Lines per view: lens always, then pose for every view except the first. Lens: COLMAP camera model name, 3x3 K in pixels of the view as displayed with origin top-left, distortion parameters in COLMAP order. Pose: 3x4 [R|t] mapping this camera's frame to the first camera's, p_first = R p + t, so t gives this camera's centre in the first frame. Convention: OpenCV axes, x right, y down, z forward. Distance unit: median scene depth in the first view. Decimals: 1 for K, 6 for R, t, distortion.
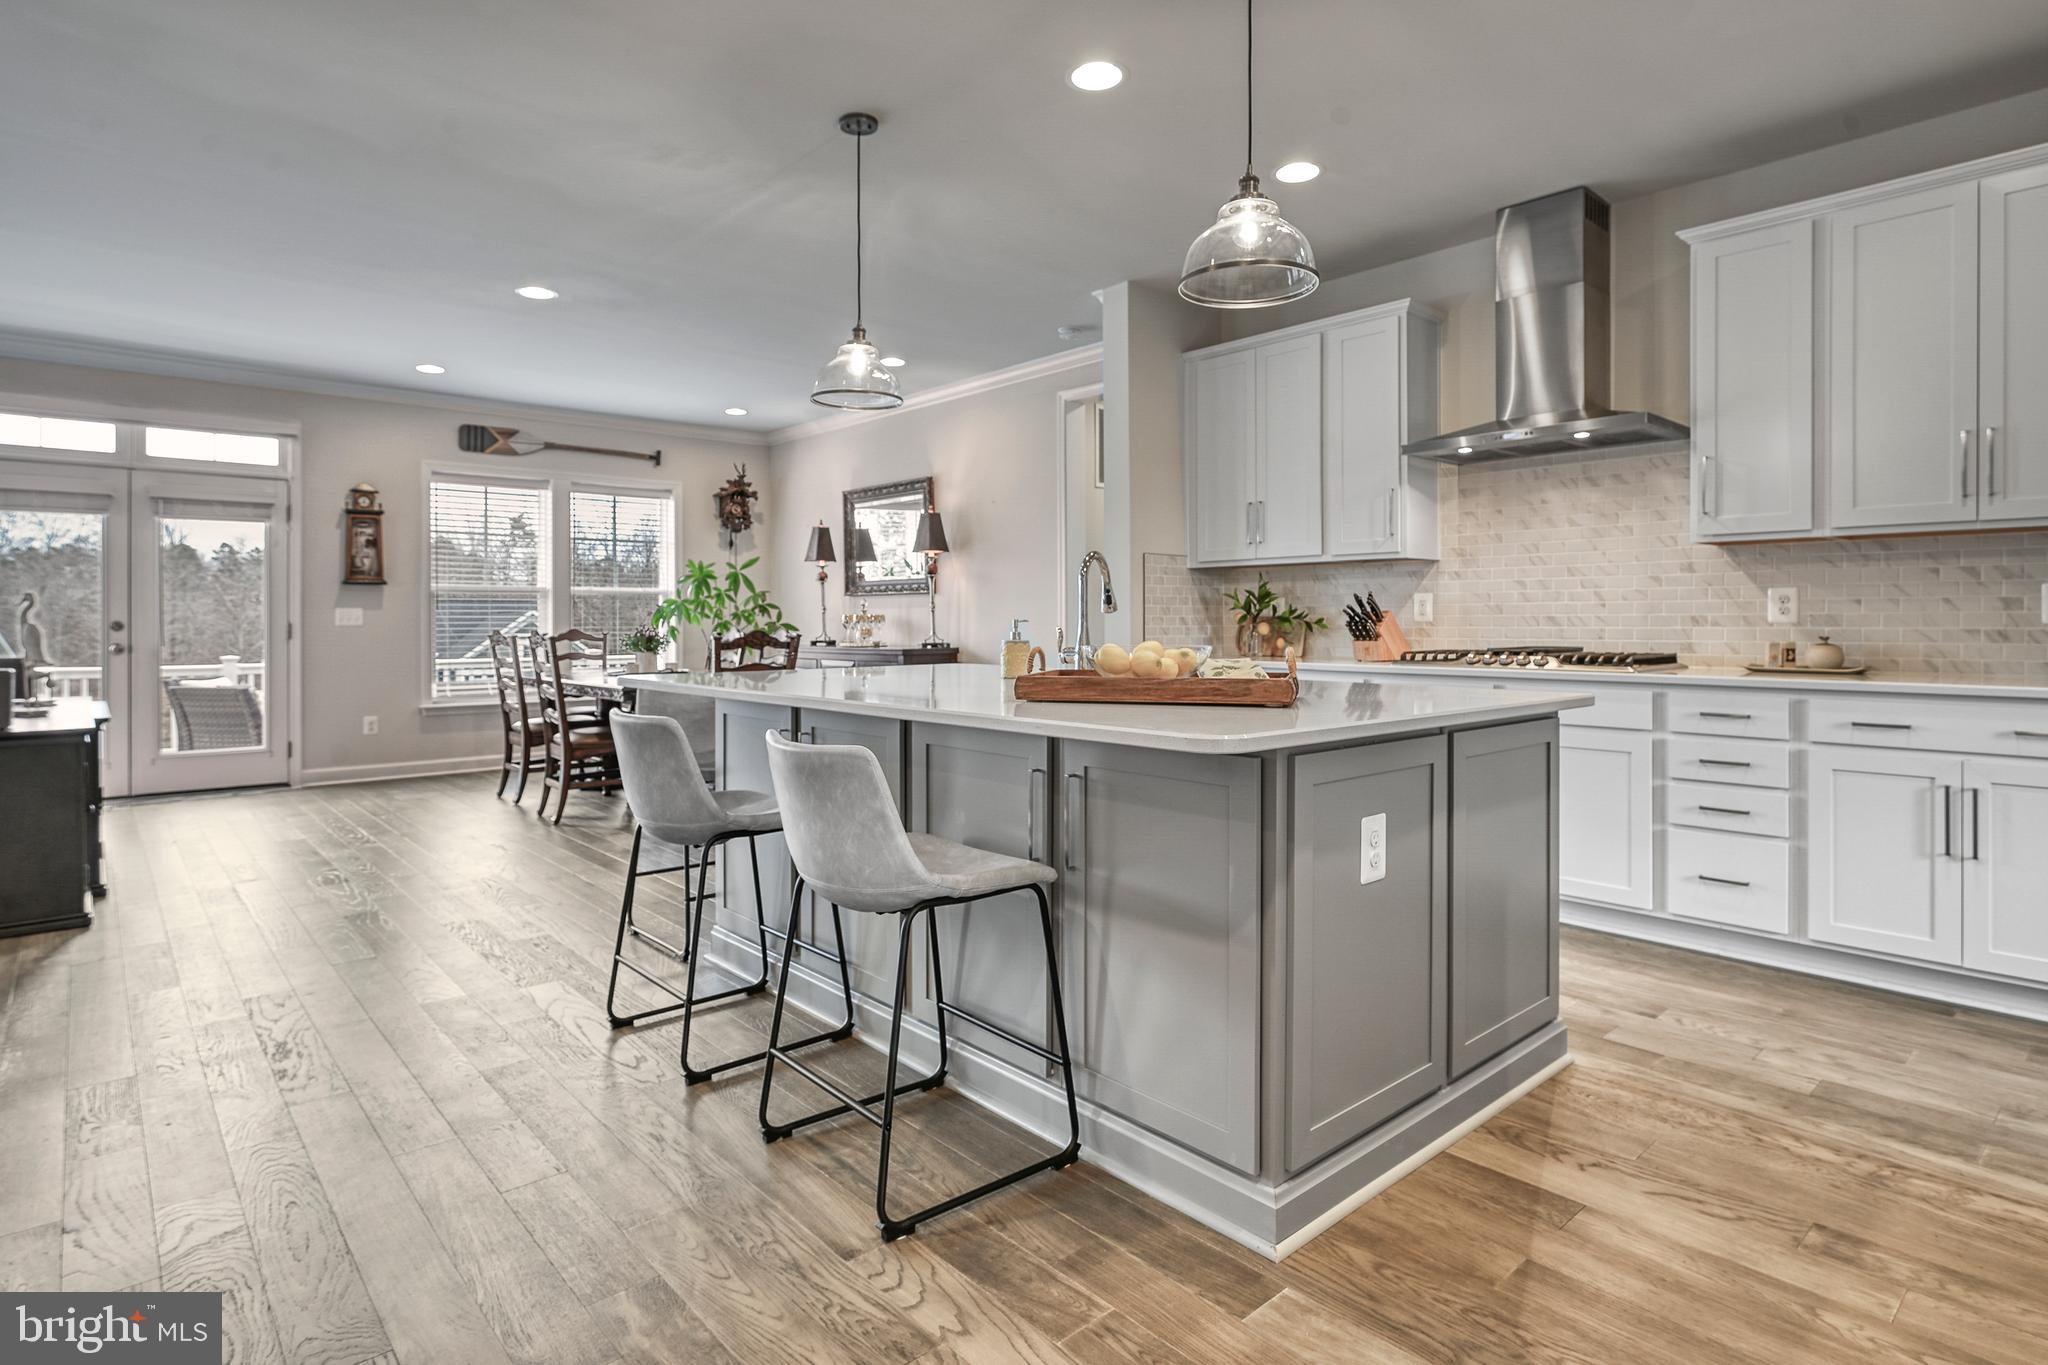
lens RADIAL K [[1059.4, 0, 1006.2], [0, 1059.4, 618.3], [0, 0, 1]] dist [-0.005021, 0.000182]
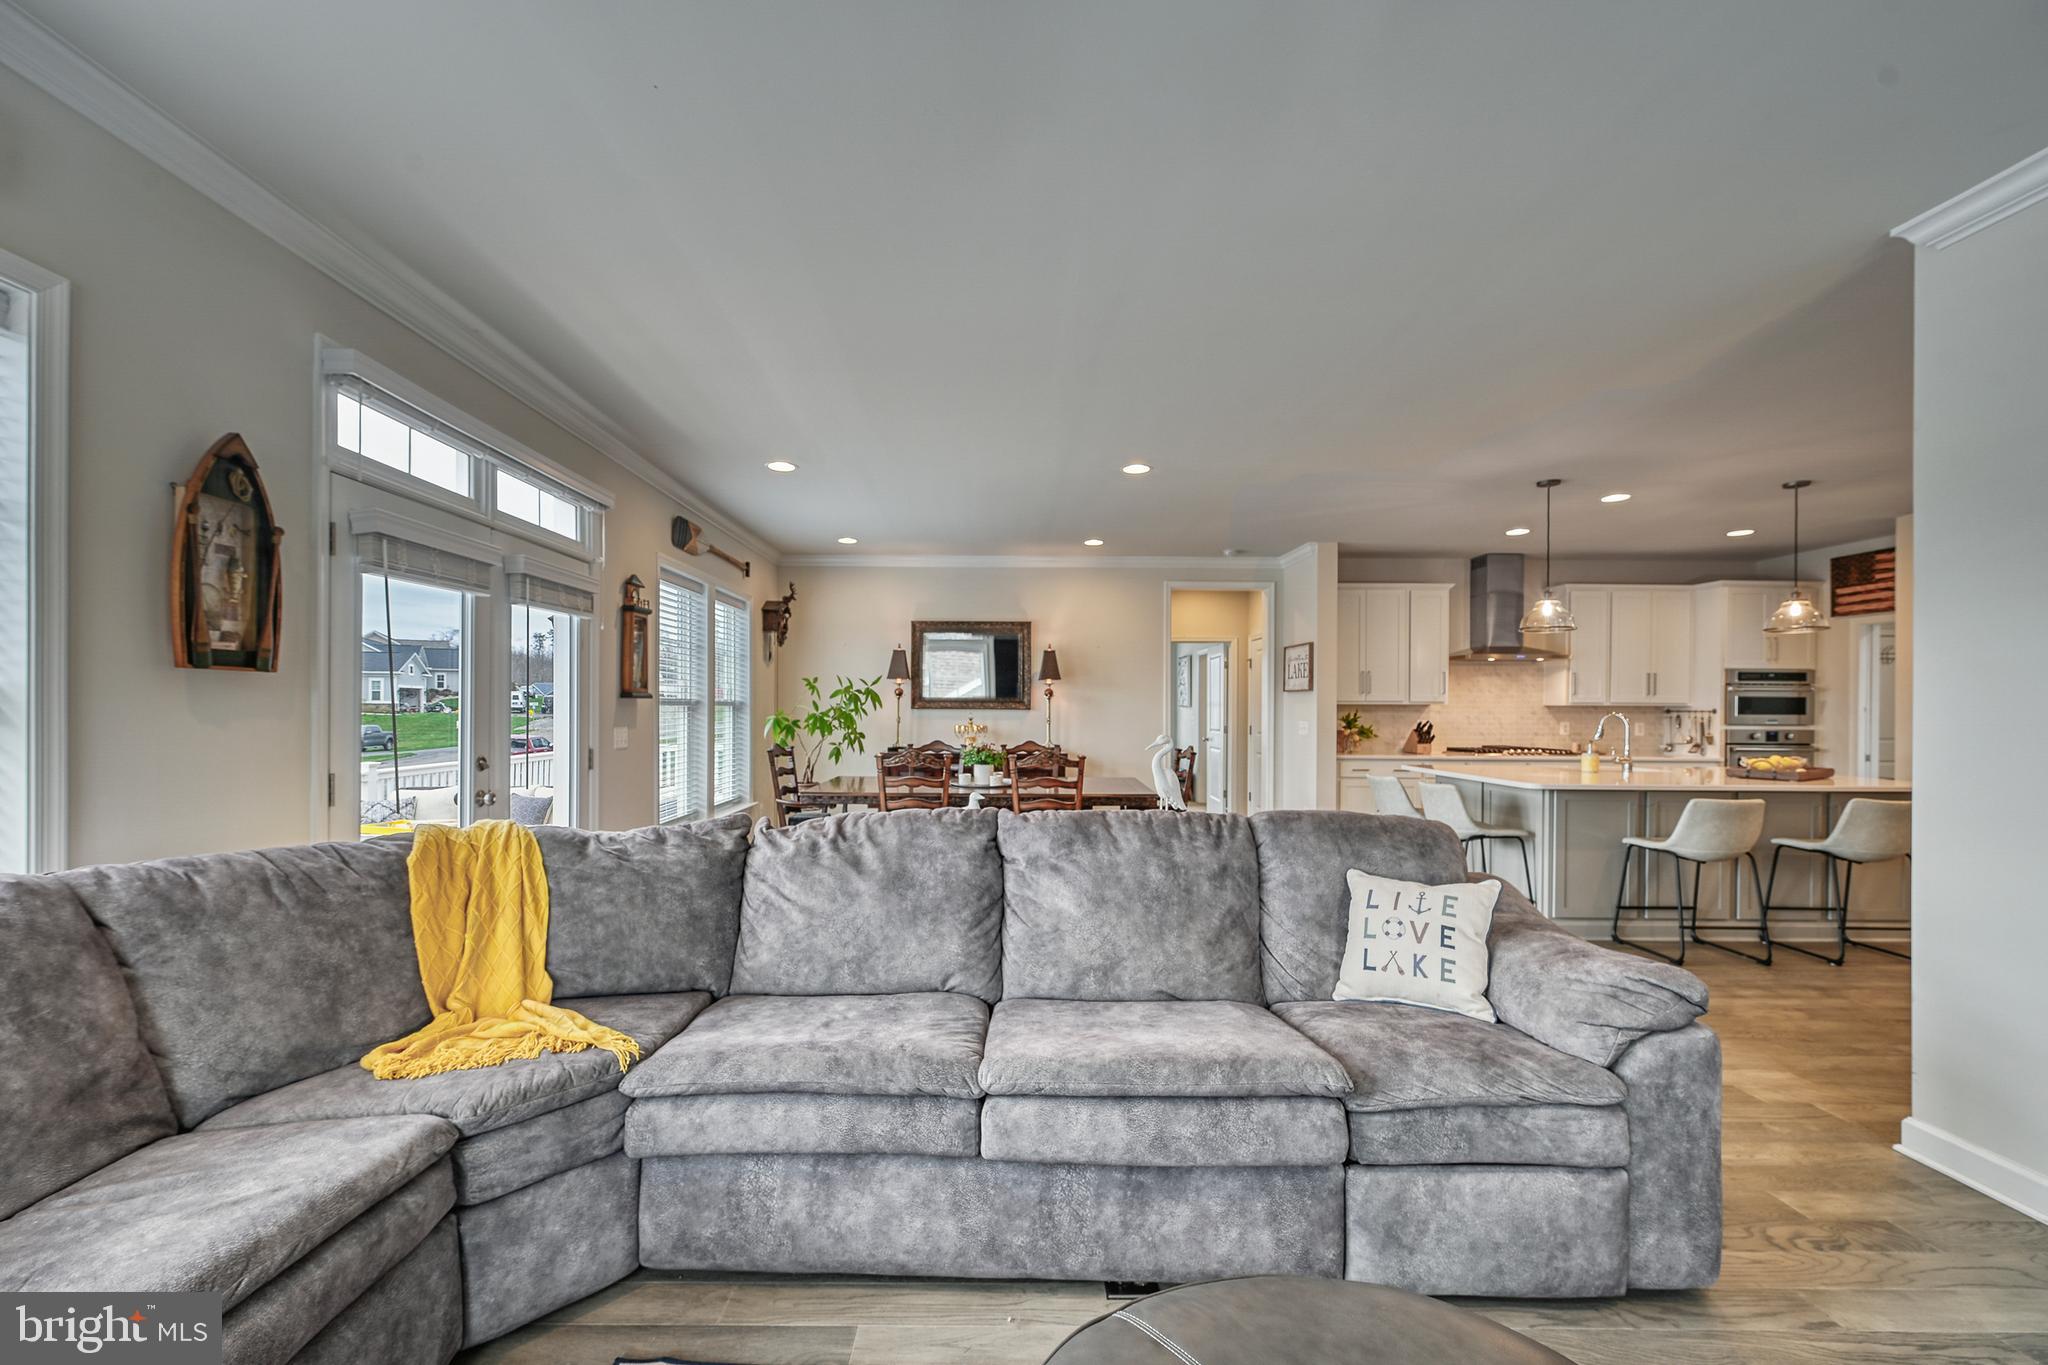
lens RADIAL K [[817.5, 0, 994.5], [0, 817.5, 705.8], [0, 0, 1]] dist [-0.004697, 0.000869]
pose [[0.661338, 0.007972, 0.750045, -0.975056], [-0.008872, 0.999957, -0.002805, -0.028603], [-0.750035, -0.004799, 0.661380, 0.402943]]
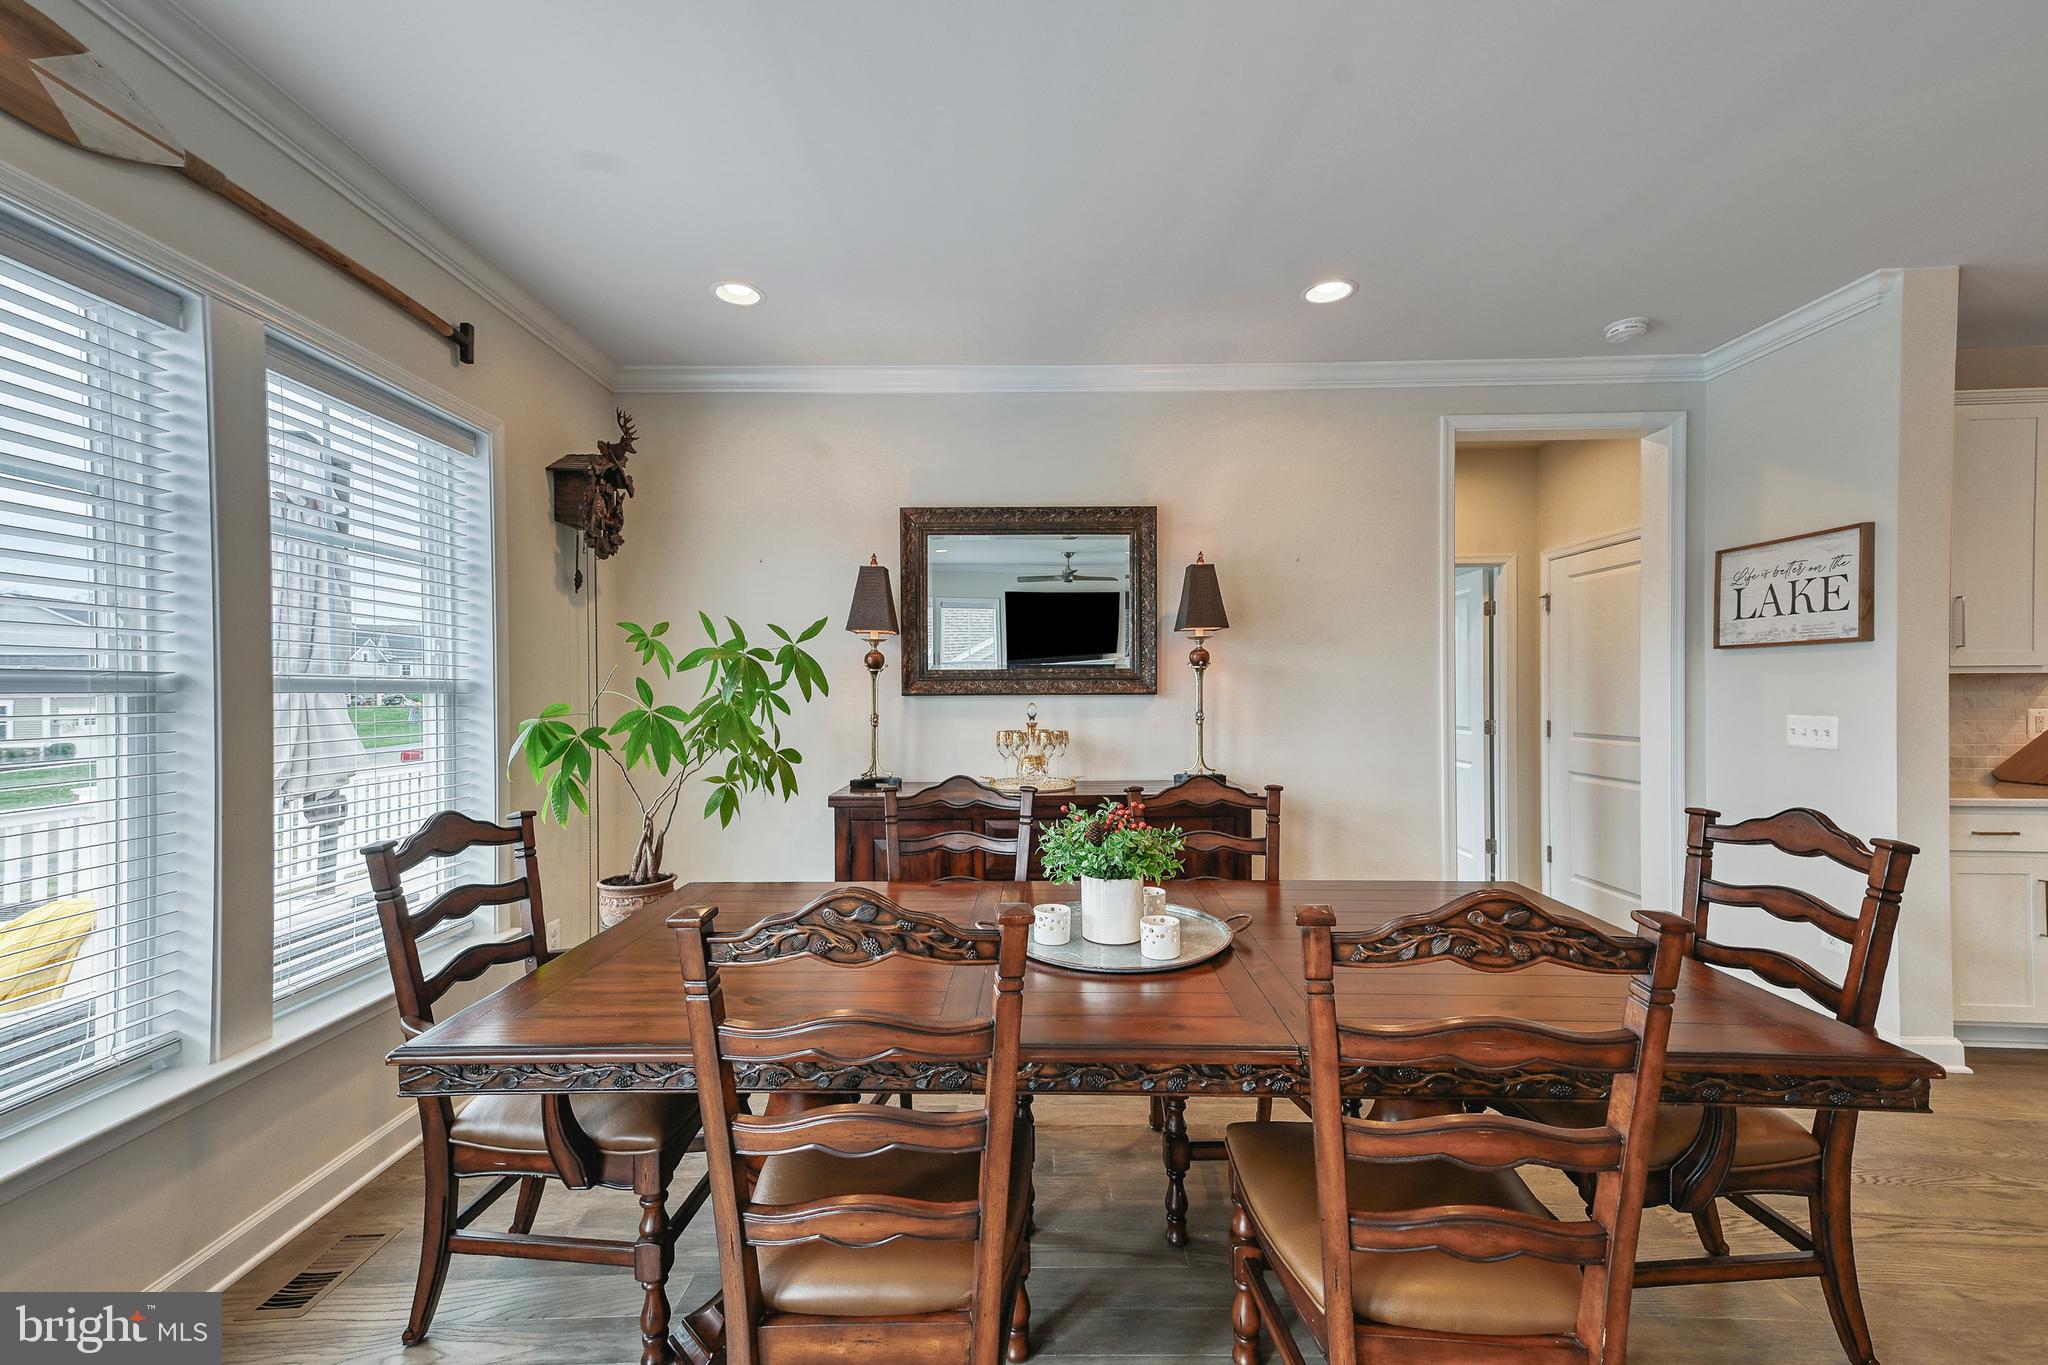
lens RADIAL K [[817.5, 0, 1020.9], [0, 817.5, 707.8], [0, 0, 1]] dist [-0.004697, 0.000869]
pose [[0.657059, -0.015925, 0.753671, -0.548506], [0.002912, 0.999823, 0.018588, -0.028108], [-0.753833, -0.010019, 0.656989, 0.835100]]
